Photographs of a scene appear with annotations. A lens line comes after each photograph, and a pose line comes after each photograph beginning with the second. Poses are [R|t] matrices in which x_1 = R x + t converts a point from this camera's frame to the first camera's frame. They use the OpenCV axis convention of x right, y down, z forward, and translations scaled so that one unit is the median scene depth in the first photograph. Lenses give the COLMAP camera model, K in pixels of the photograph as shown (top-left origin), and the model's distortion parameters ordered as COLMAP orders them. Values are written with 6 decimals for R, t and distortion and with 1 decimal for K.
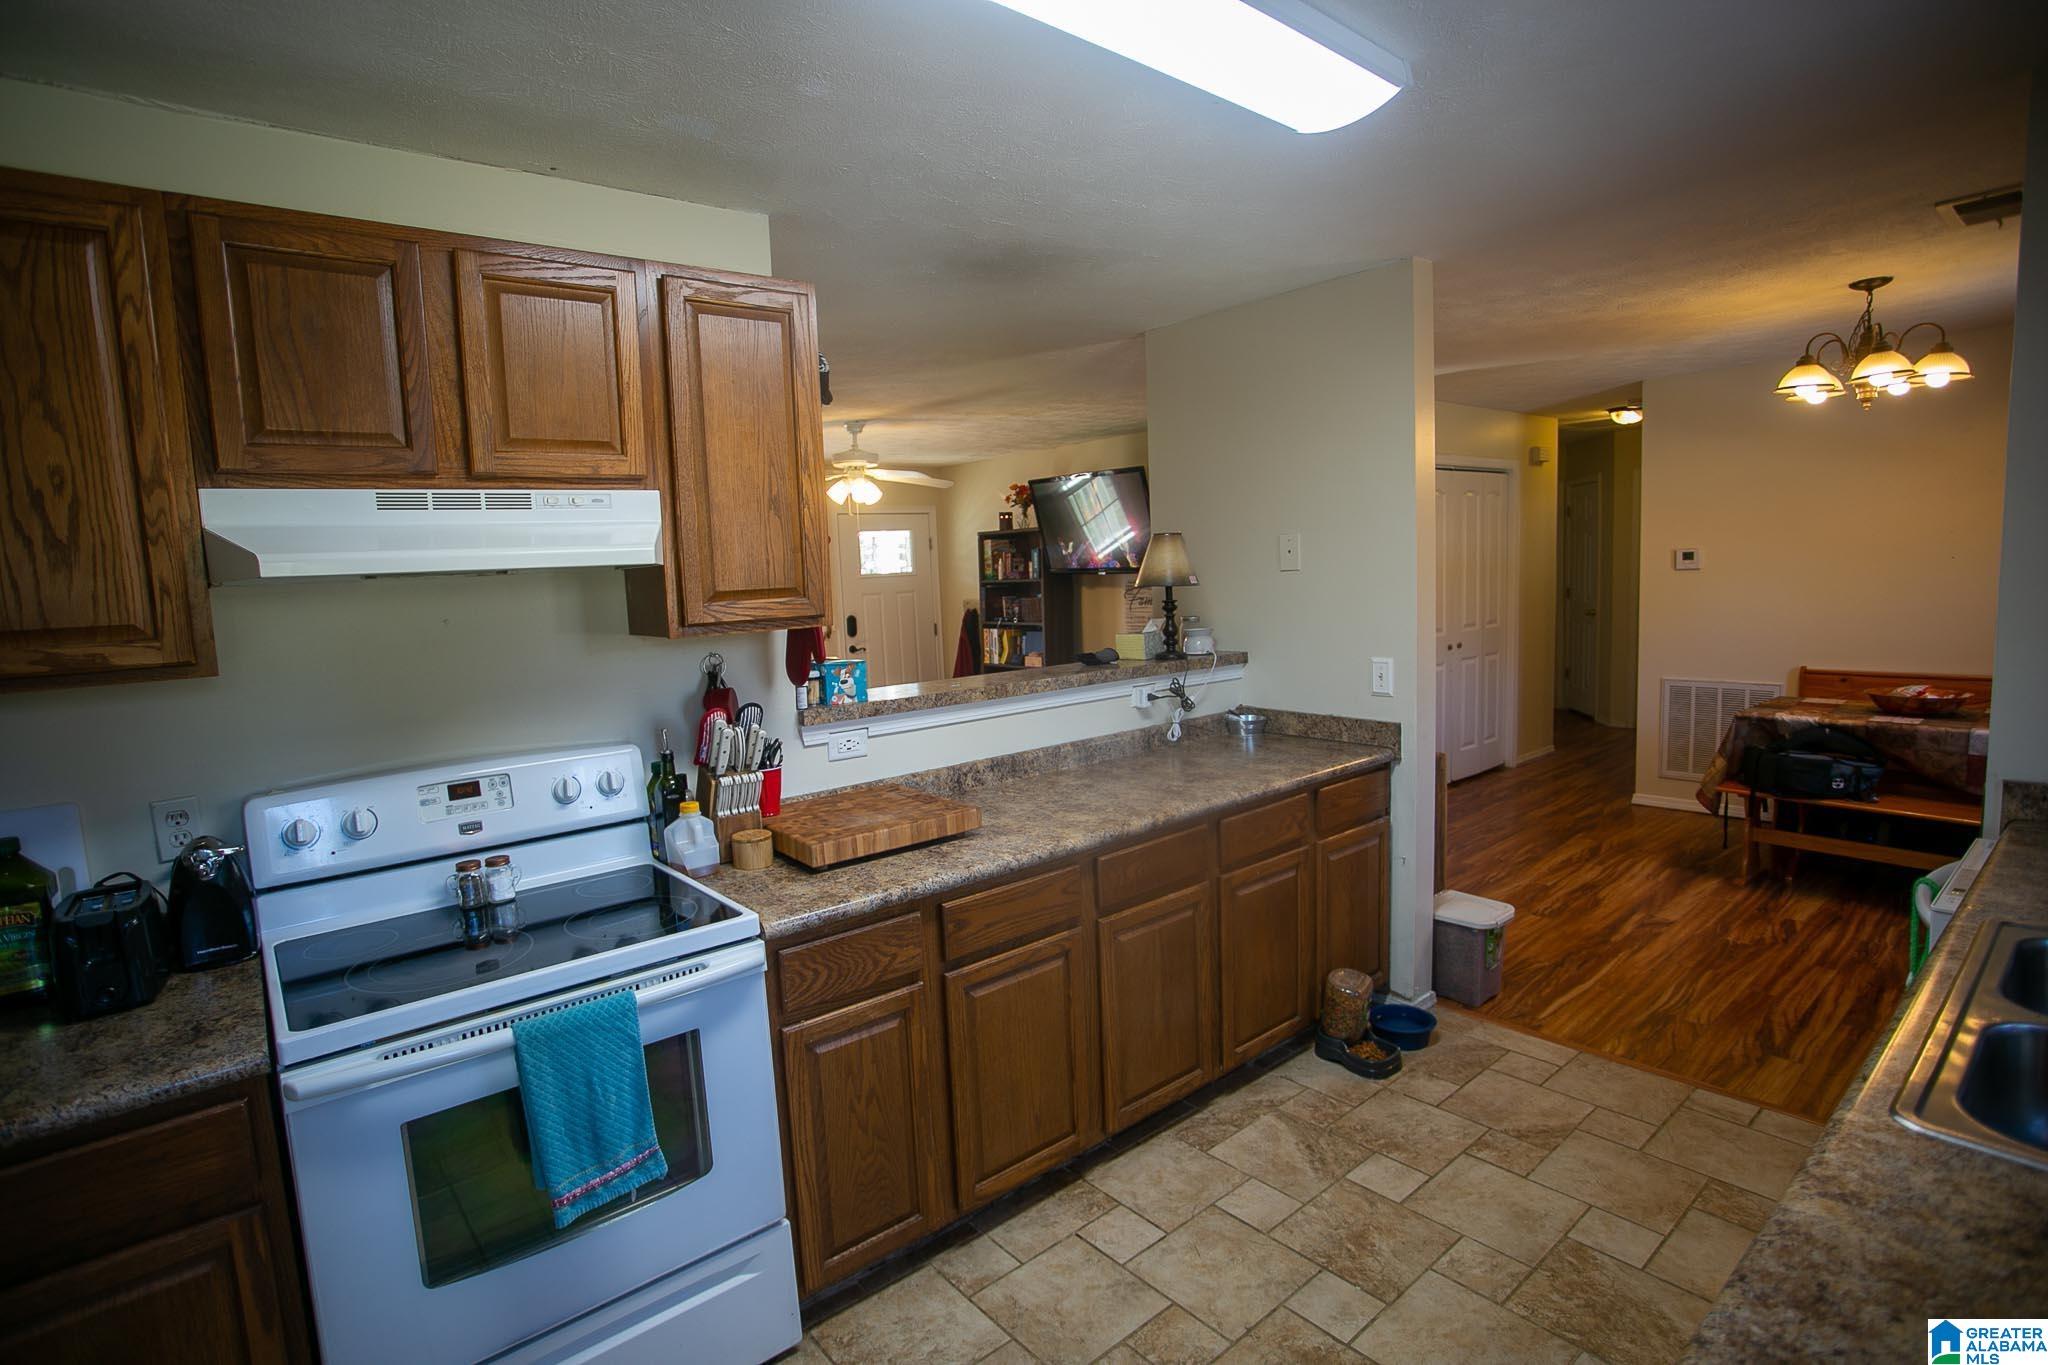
lens RADIAL K [[988.8, 0, 1003.1], [0, 988.8, 678.5], [0, 0, 1]] dist [-0.062604, 0.018438]
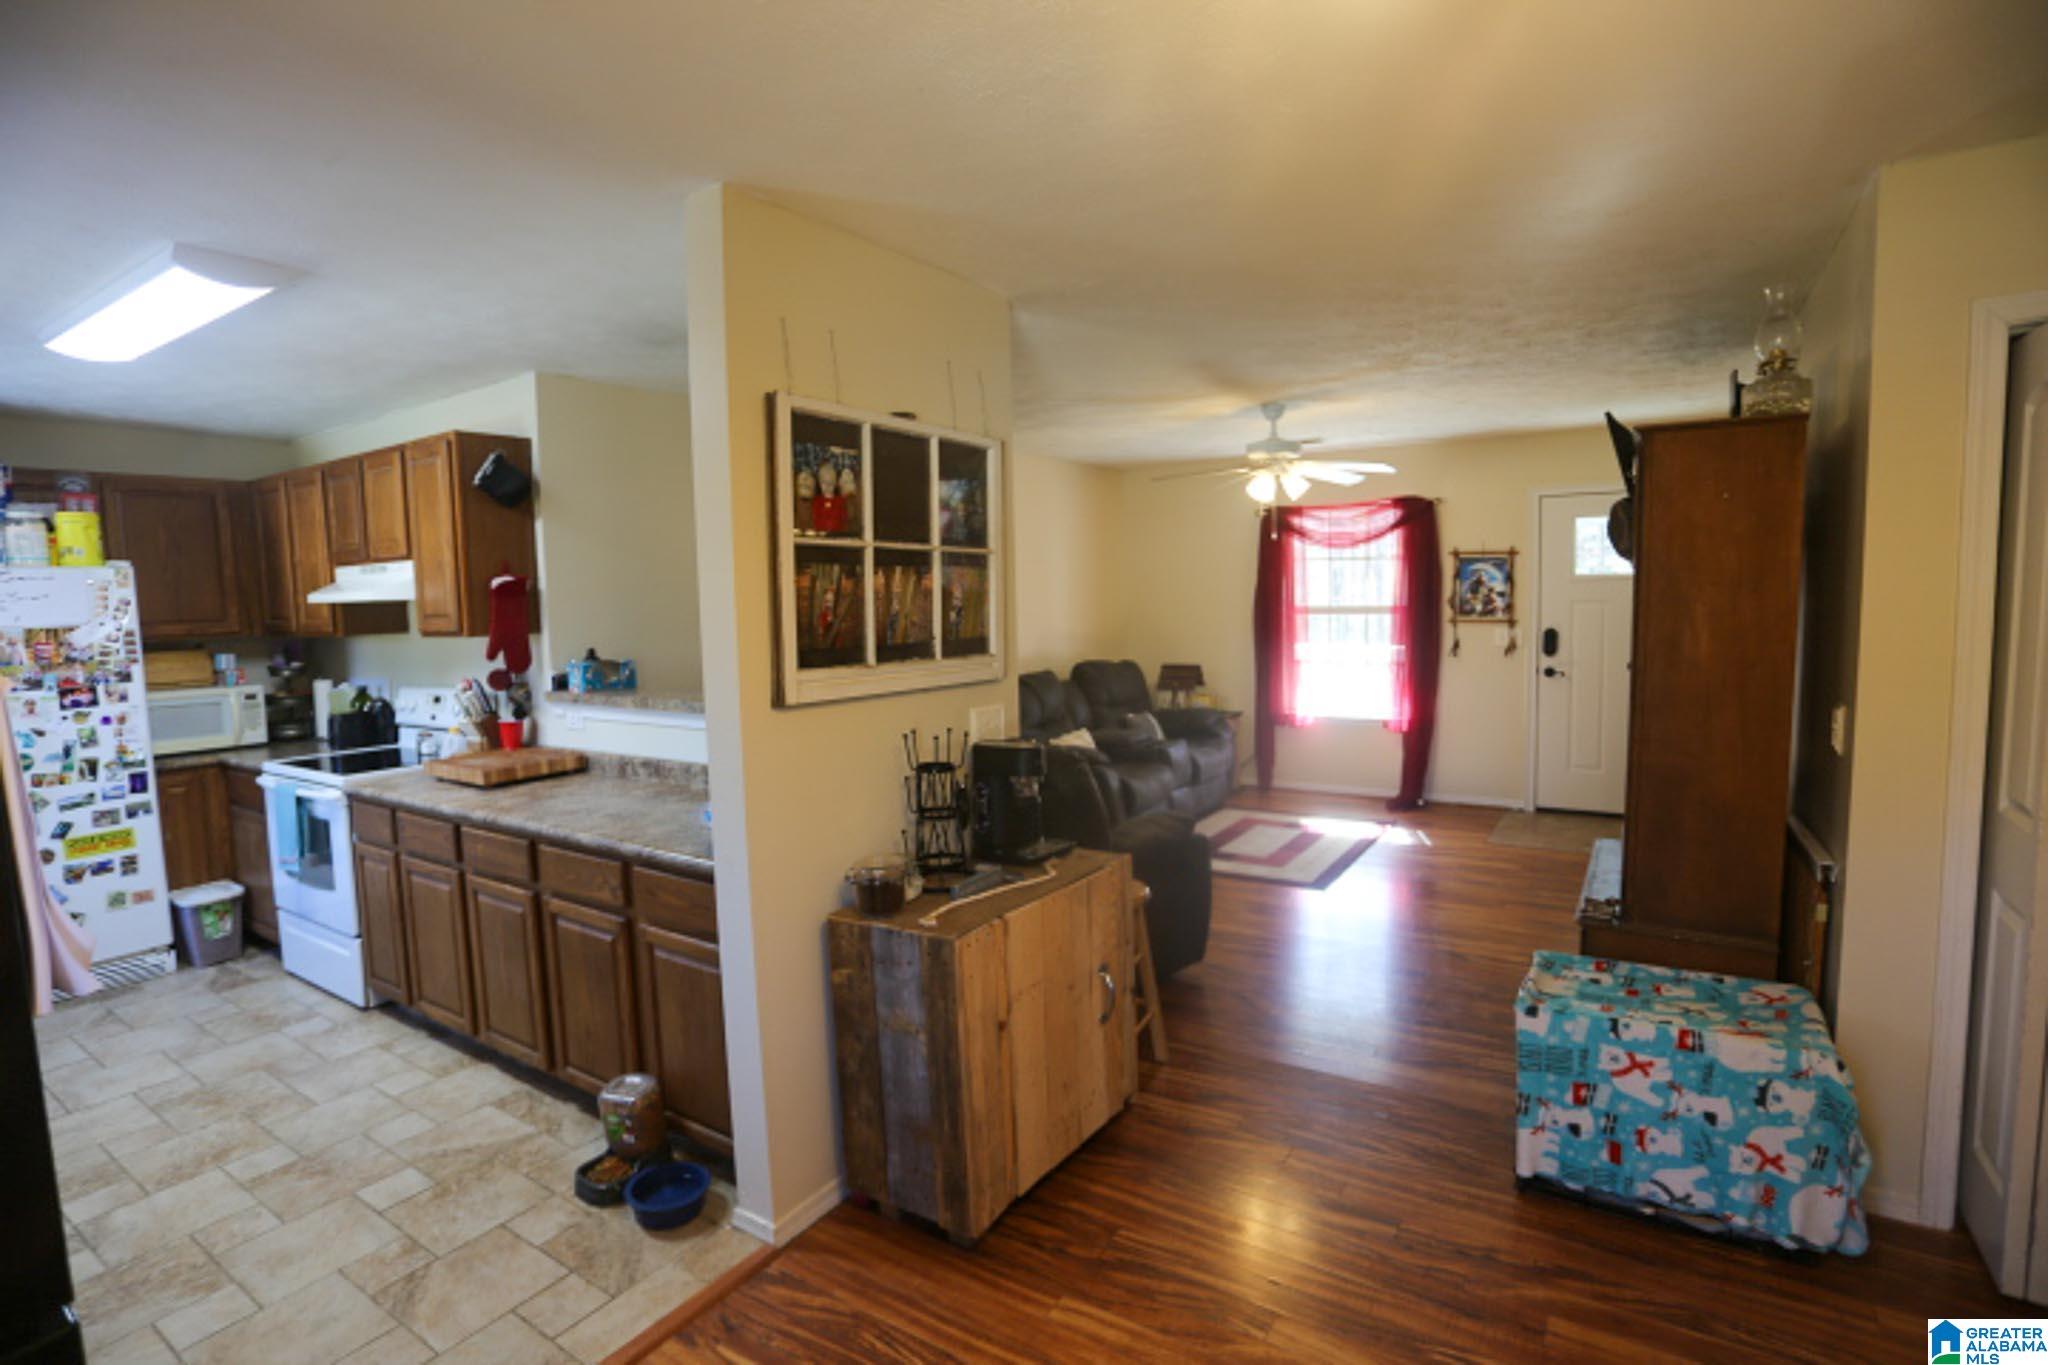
lens RADIAL K [[988.8, 0, 1017.0], [0, 988.8, 679.8], [0, 0, 1]] dist [-0.062604, 0.018438]
pose [[0.308708, 0.124078, -0.943029, 1.118767], [-0.091377, 0.990738, 0.100443, -0.157995], [0.946757, 0.055164, 0.317186, 0.931038]]
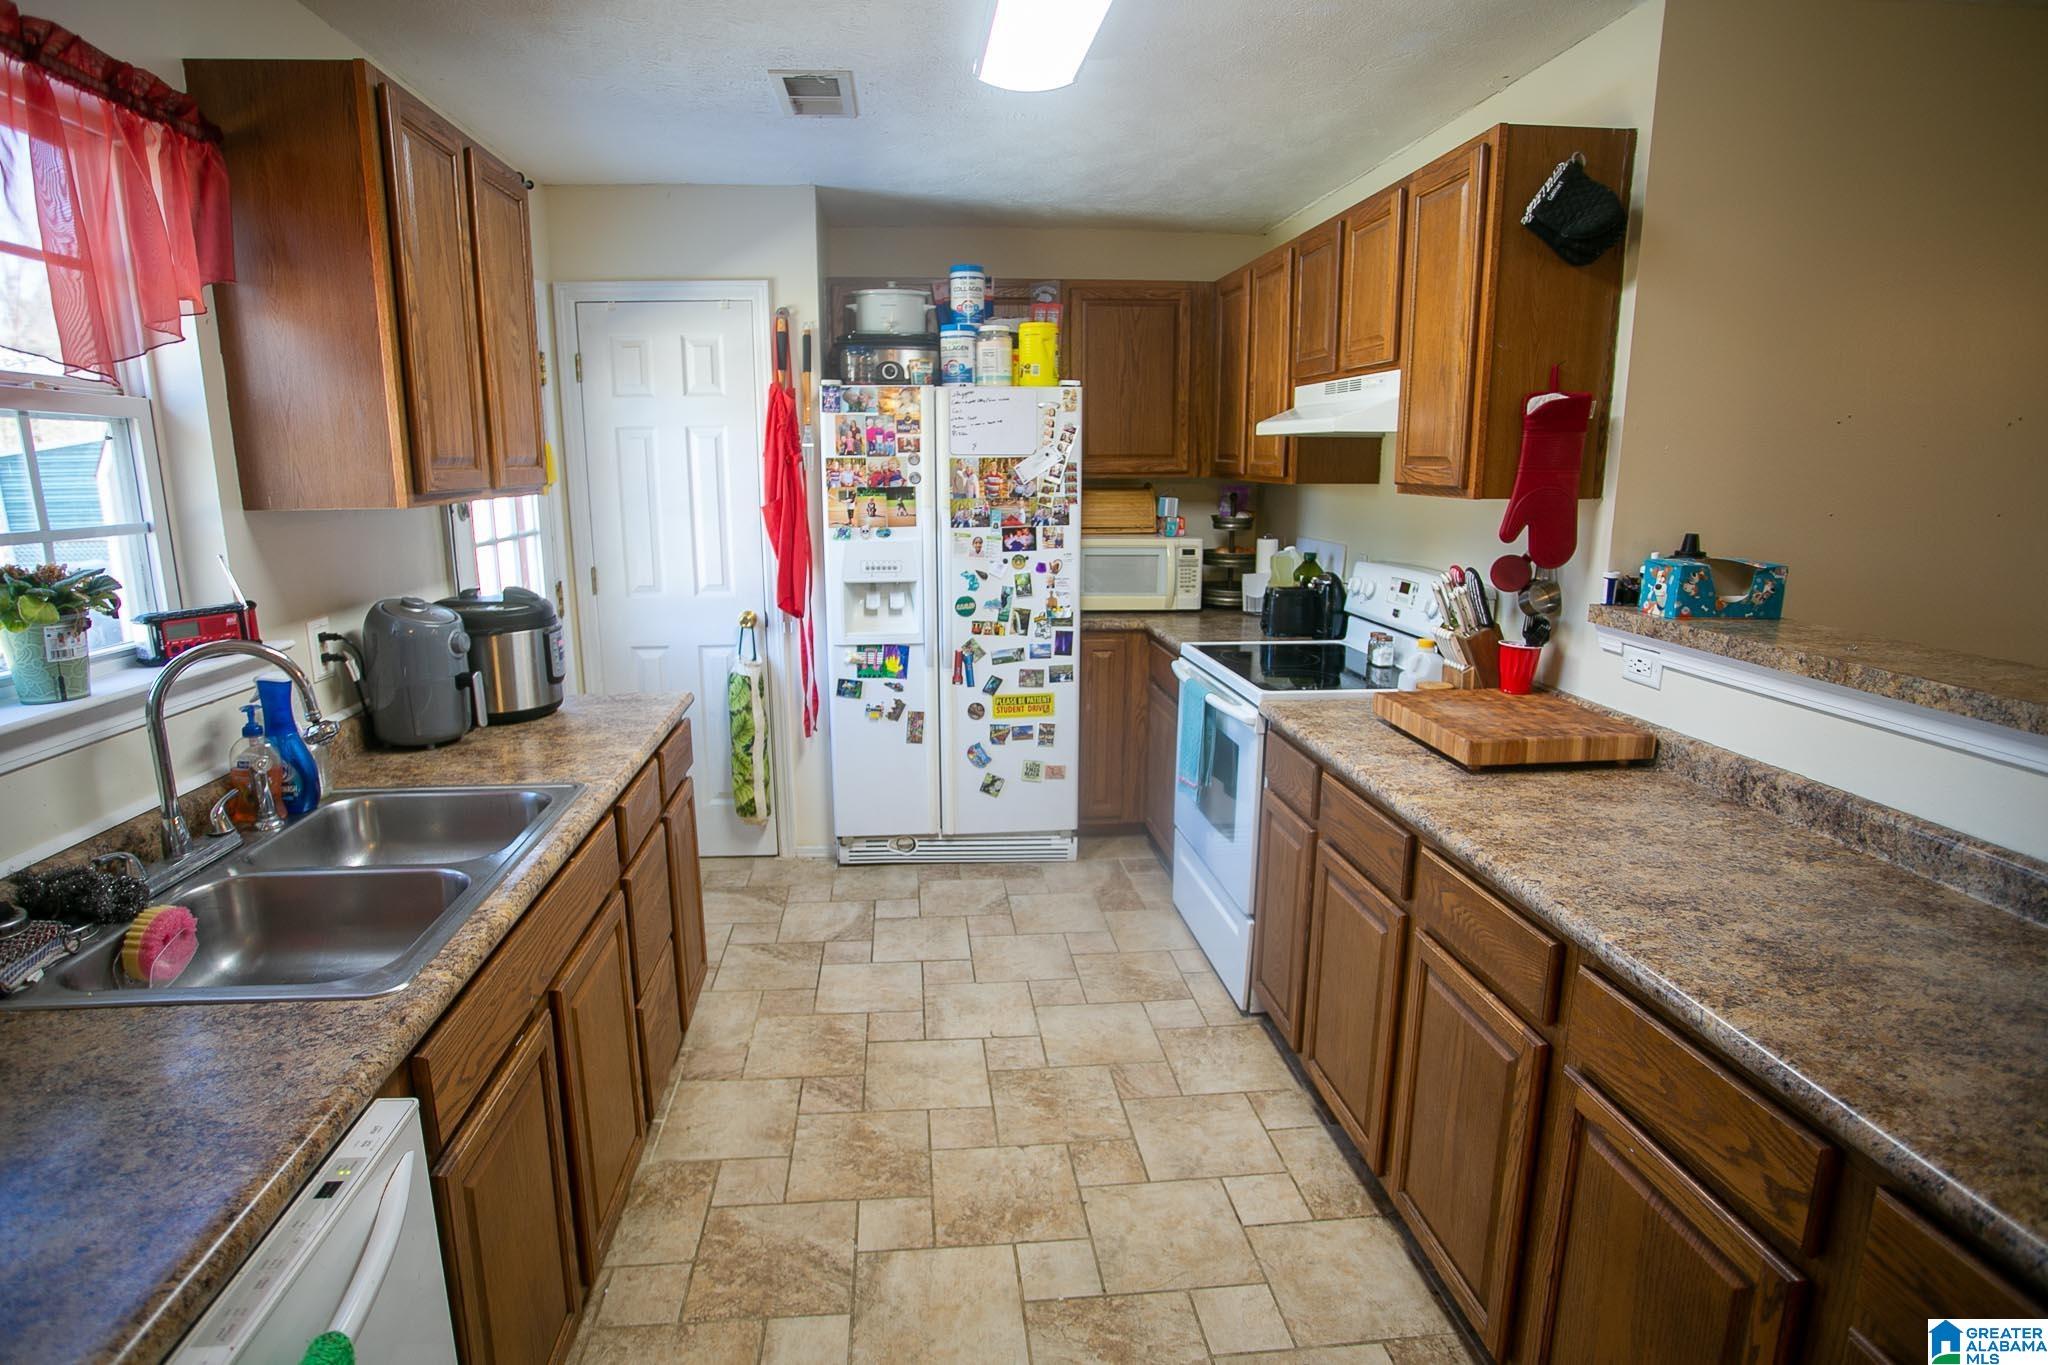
lens RADIAL K [[1061.9, 0, 998.8], [0, 1061.9, 649.3], [0, 0, 1]] dist [-0.034285, 0.002203]
pose [[-0.552708, 0.196724, -0.809823, 0.643627], [-0.063038, 0.959086, 0.276006, -0.115579], [0.830987, 0.203600, -0.517694, 0.809291]]
